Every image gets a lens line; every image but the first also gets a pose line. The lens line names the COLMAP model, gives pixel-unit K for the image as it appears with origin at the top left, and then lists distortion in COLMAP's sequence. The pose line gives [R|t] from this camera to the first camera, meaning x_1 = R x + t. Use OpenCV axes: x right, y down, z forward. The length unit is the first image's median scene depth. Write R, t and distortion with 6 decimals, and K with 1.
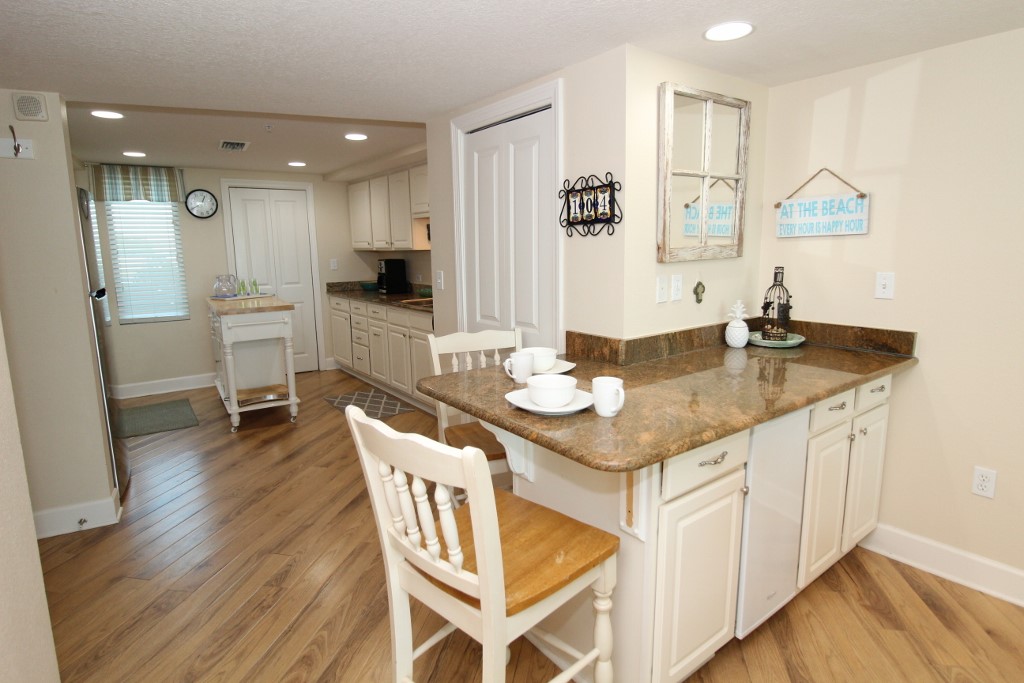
lens RADIAL K [[561.5, 0, 512.0], [0, 561.5, 341.5], [0, 0, 1]] dist [0.000987, -0.000060]
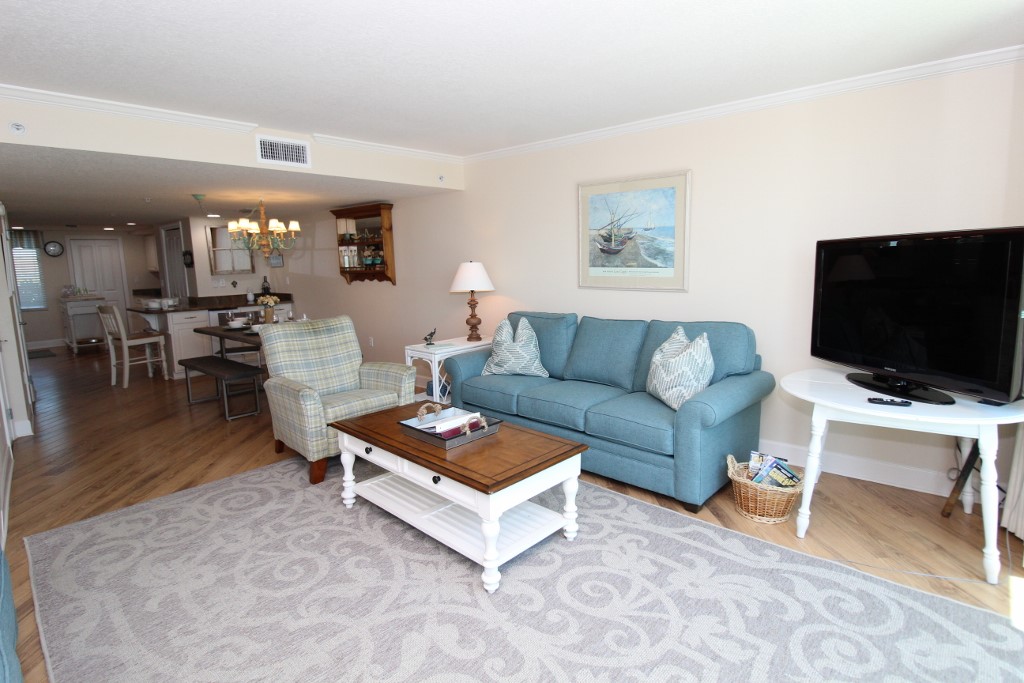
lens RADIAL K [[518.5, 0, 509.5], [0, 518.5, 336.2], [0, 0, 1]] dist [-0.015472, -0.000837]
pose [[0.972634, -0.040488, 0.228789, 0.552544], [0.046807, 0.998656, -0.022256, 0.164772], [-0.227580, 0.032356, 0.973222, -1.052621]]
